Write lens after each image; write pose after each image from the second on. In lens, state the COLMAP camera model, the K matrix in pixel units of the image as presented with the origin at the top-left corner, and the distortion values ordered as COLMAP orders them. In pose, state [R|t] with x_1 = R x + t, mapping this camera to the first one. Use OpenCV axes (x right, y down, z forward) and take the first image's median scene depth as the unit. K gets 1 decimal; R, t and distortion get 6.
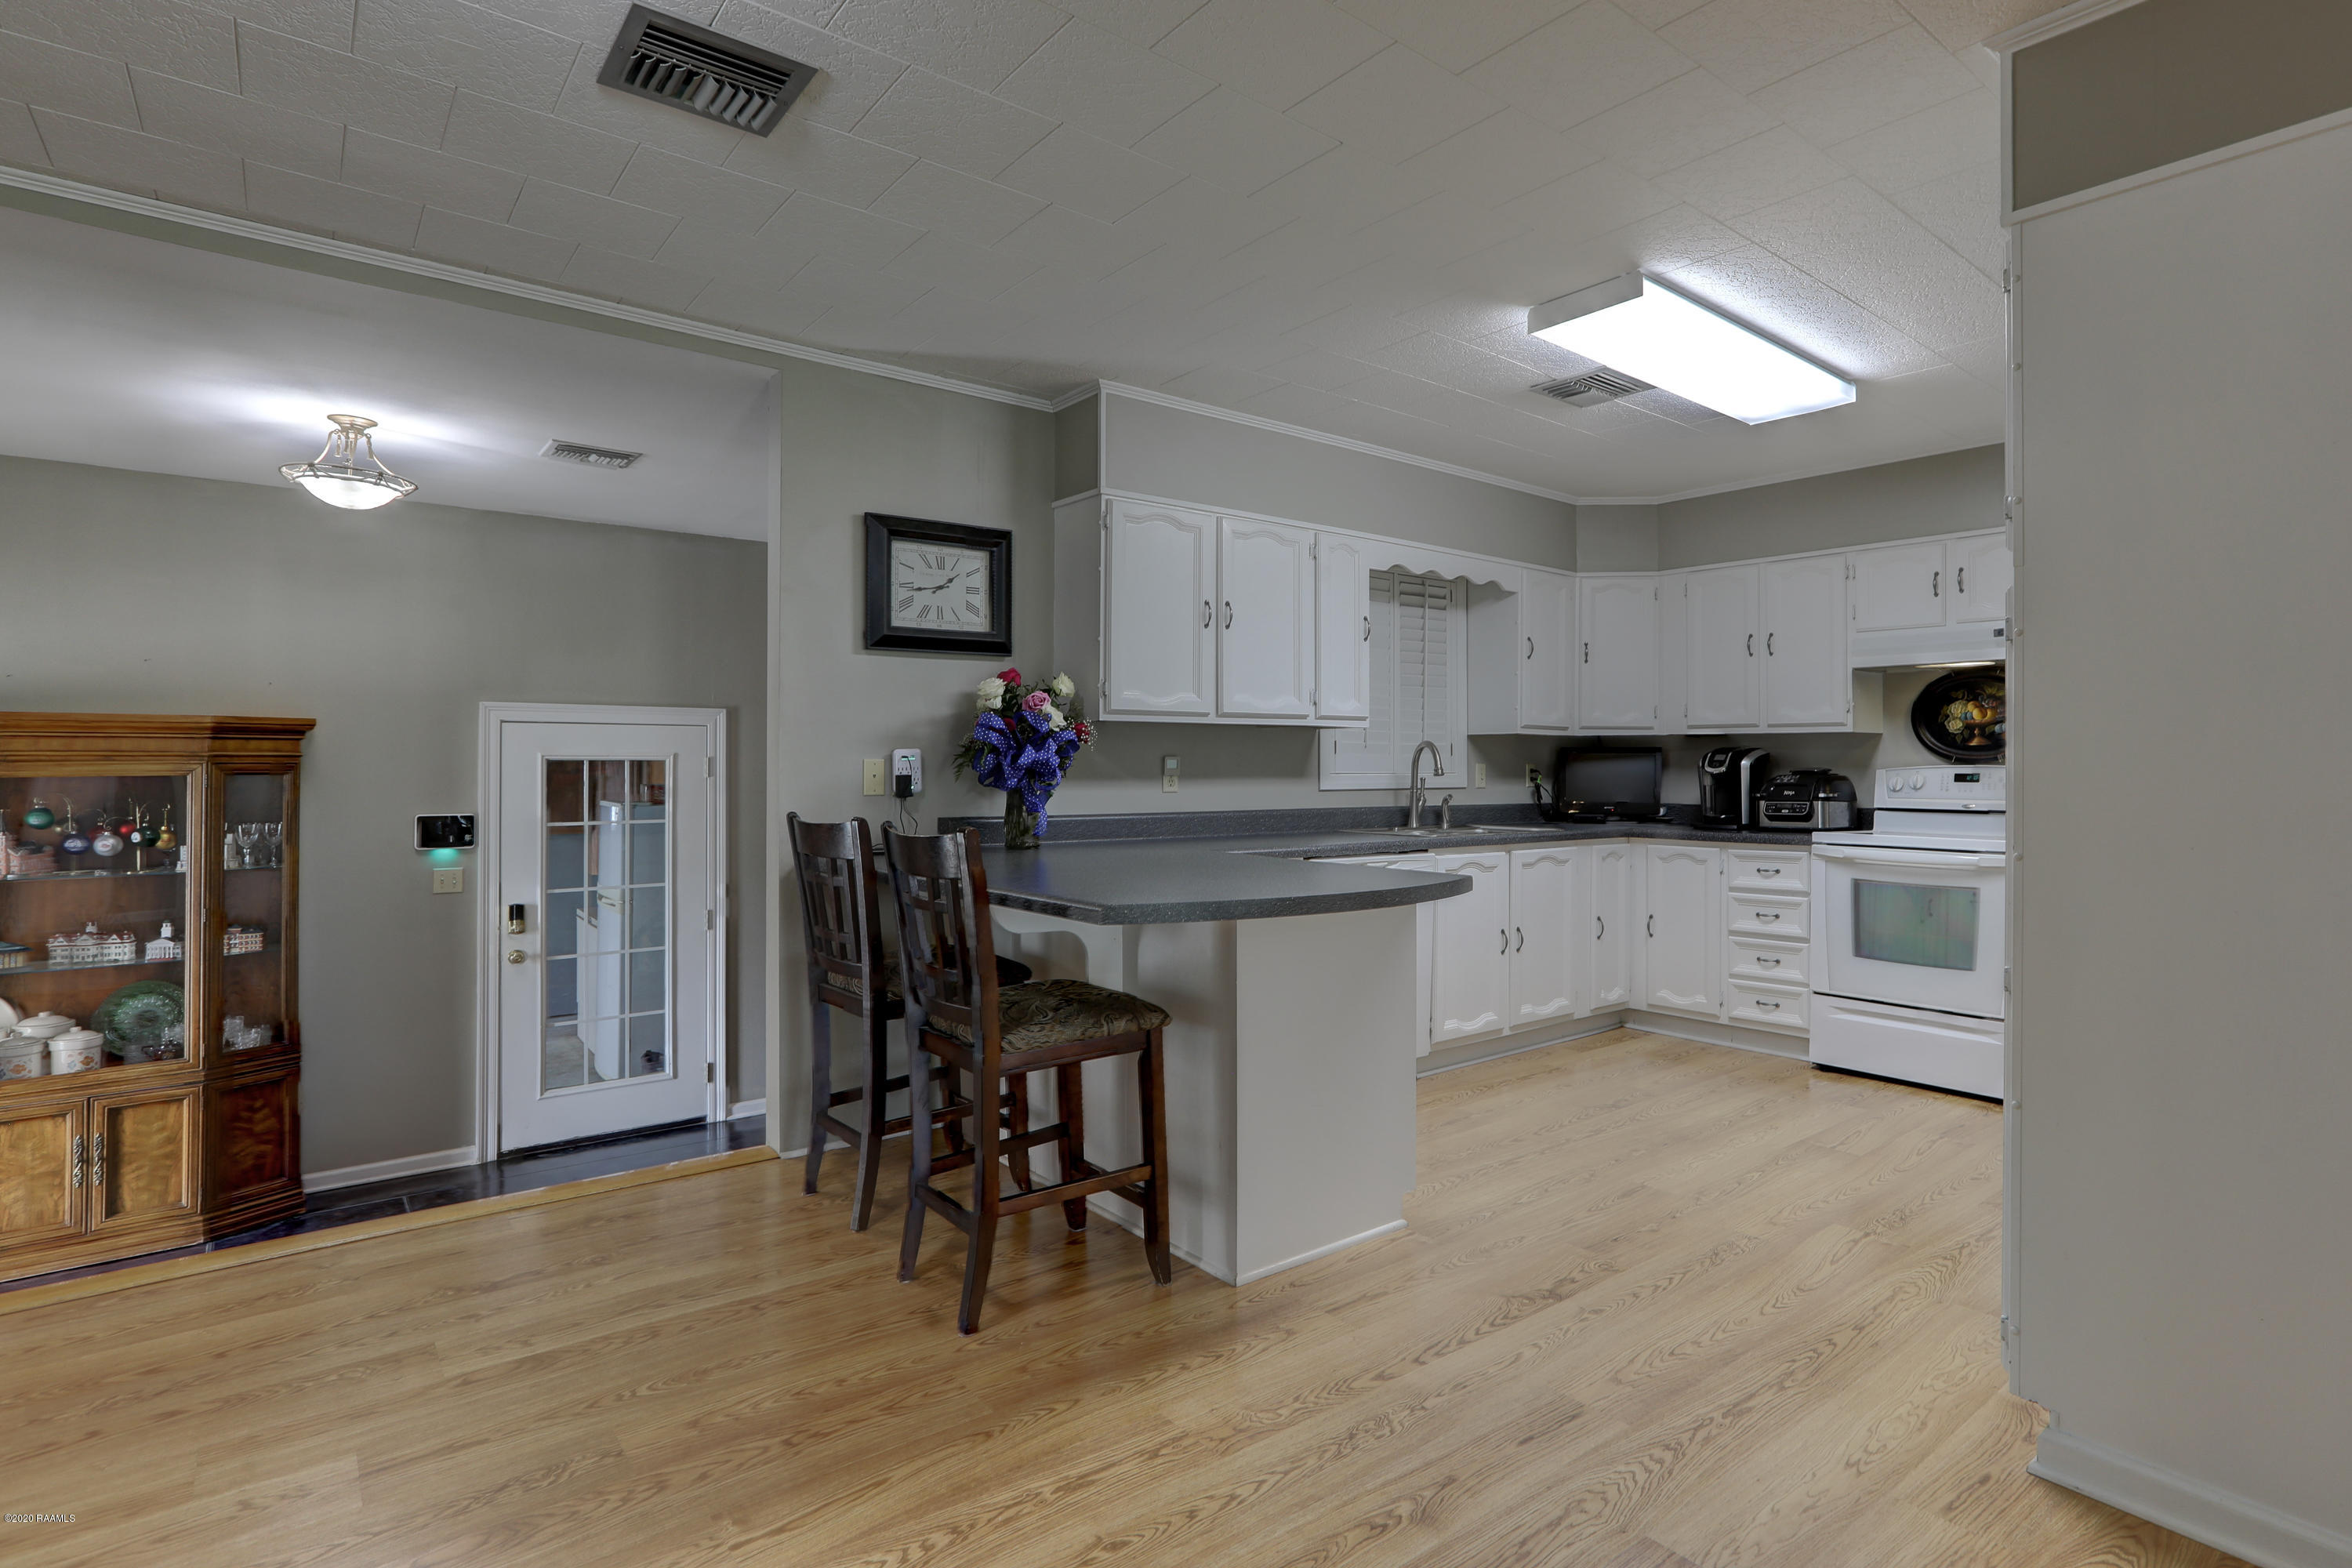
lens RADIAL K [[1195.0, 0, 1237.6], [0, 1195.0, 757.4], [0, 0, 1]] dist [-0.025846, 0.011929]
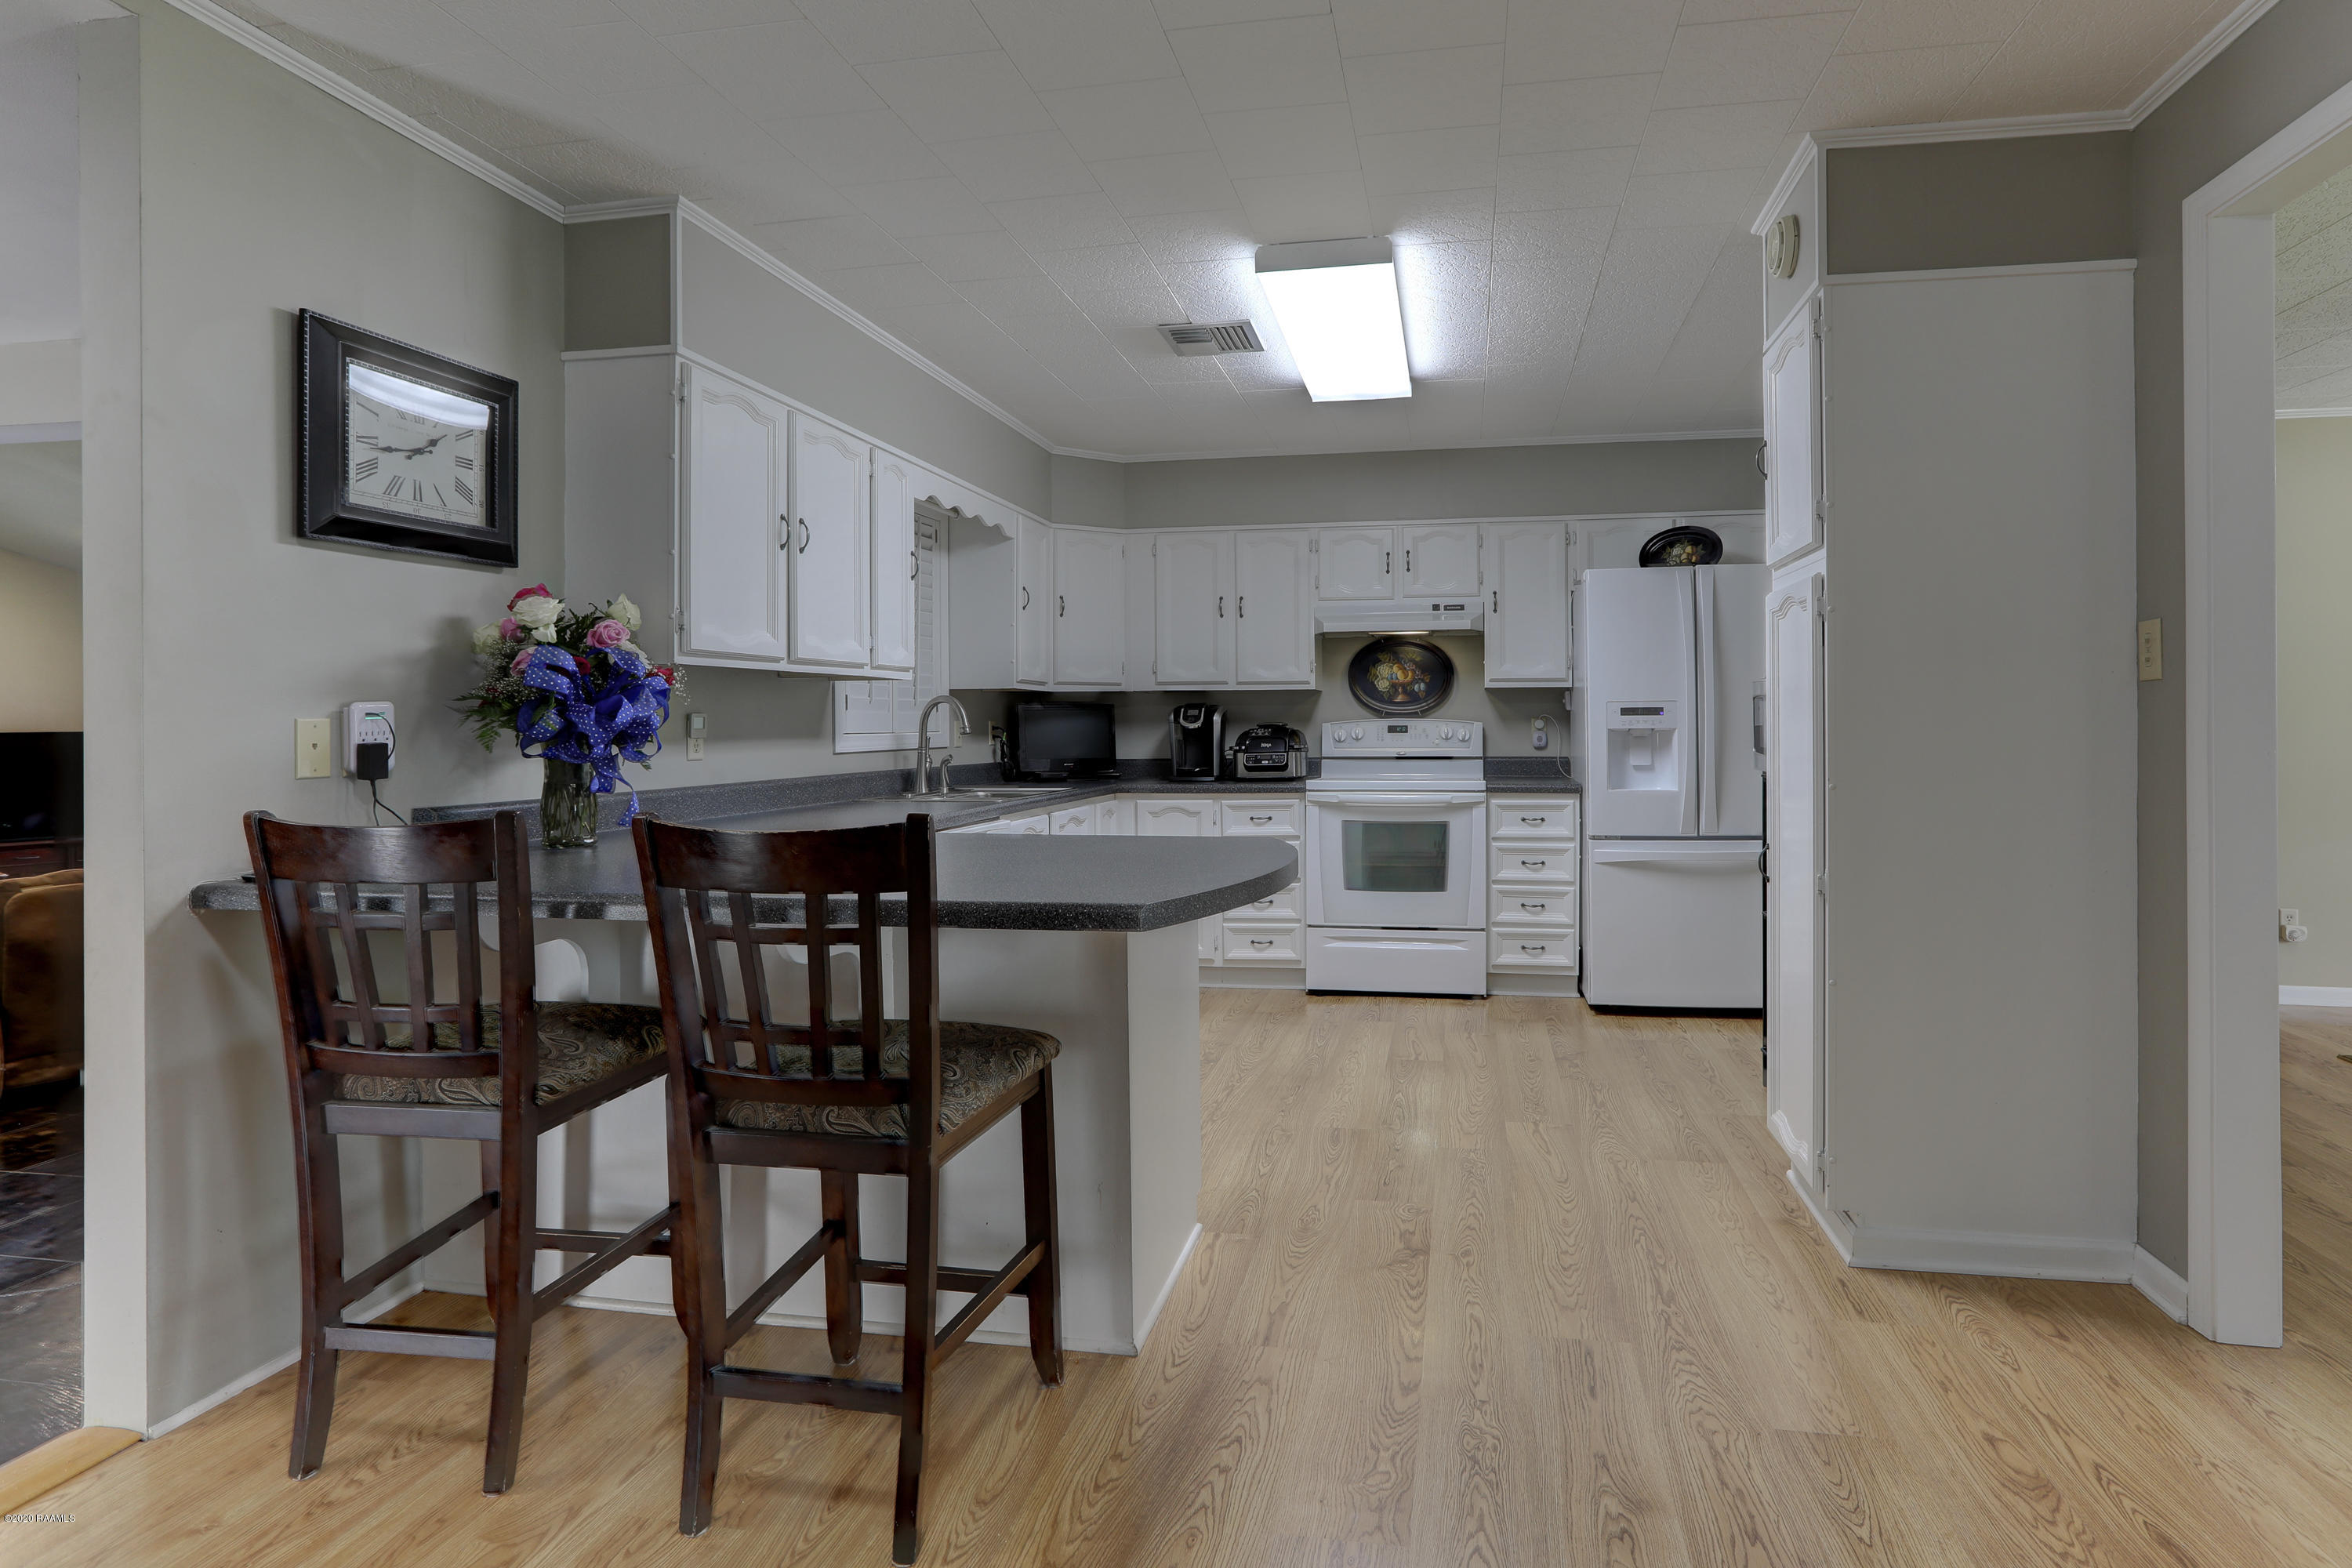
lens RADIAL K [[1199.2, 0, 1254.6], [0, 1199.2, 713.1], [0, 0, 1]] dist [-0.024910, 0.002825]
pose [[0.760318, -0.003327, 0.649543, -0.317787], [0.005506, 0.999984, -0.001322, 0.002443], [-0.649528, 0.004582, 0.760324, 0.216482]]
